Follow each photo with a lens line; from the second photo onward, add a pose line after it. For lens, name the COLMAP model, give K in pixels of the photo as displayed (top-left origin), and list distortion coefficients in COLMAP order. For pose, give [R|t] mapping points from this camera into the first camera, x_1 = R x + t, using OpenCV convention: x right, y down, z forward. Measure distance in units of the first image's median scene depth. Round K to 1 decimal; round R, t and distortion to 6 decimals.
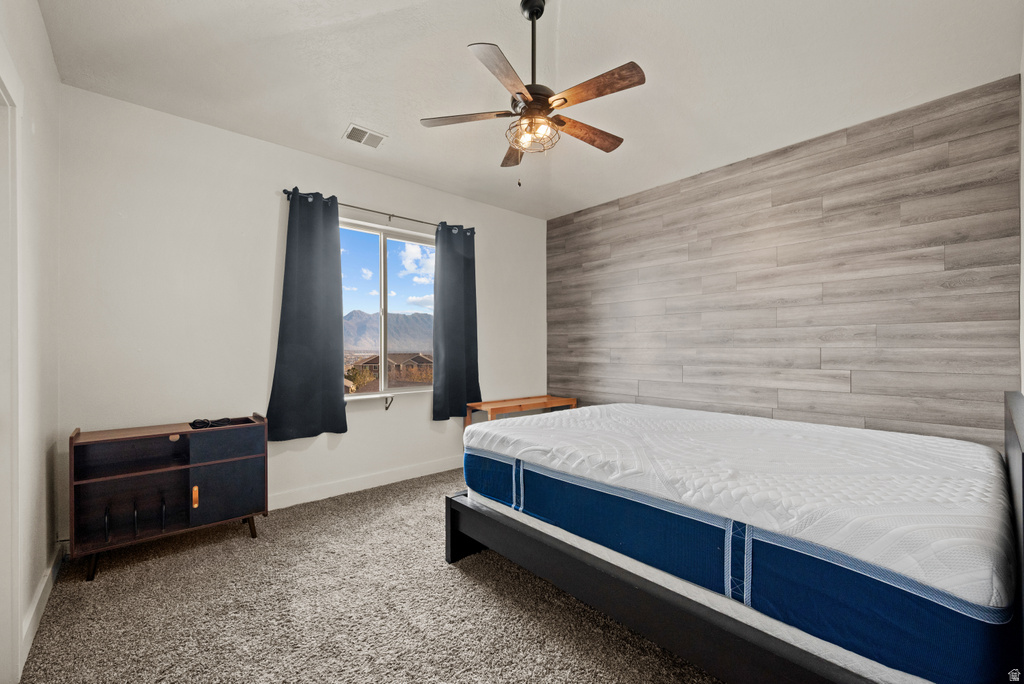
lens RADIAL K [[422.0, 0, 516.7], [0, 422.0, 346.5], [0, 0, 1]] dist [0.000656, 0.000032]
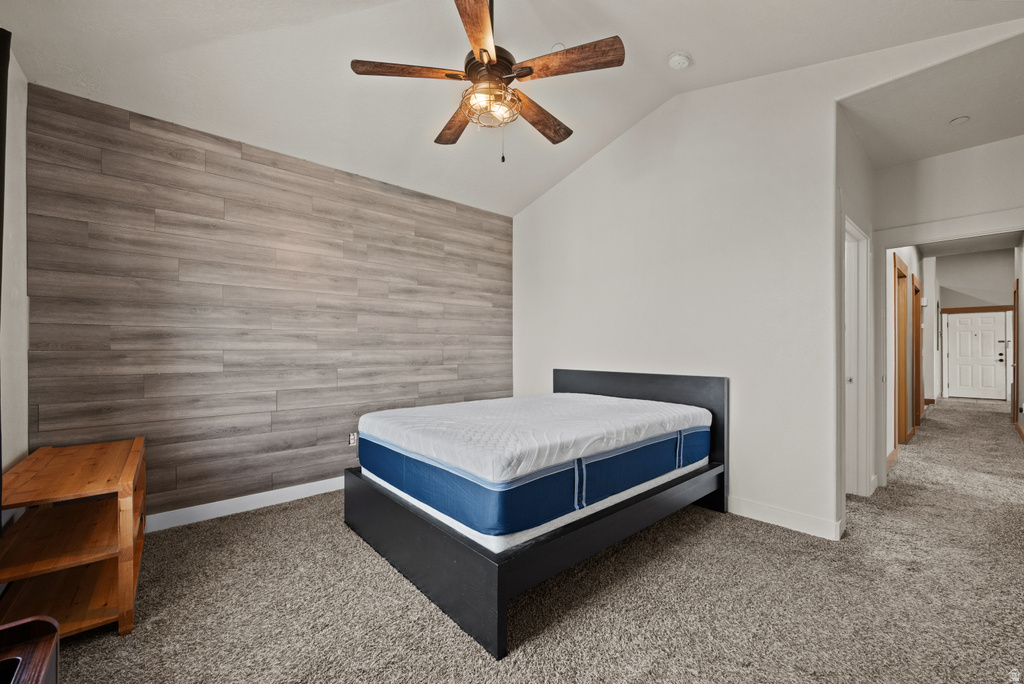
lens RADIAL K [[407.6, 0, 517.9], [0, 407.6, 349.0], [0, 0, 1]] dist [0.000322, -0.000122]
pose [[0.011694, 0.003922, 0.999924, -0.564656], [-0.001005, 0.999992, -0.003911, 0.005257], [-0.999931, -0.000960, 0.011697, 0.657730]]
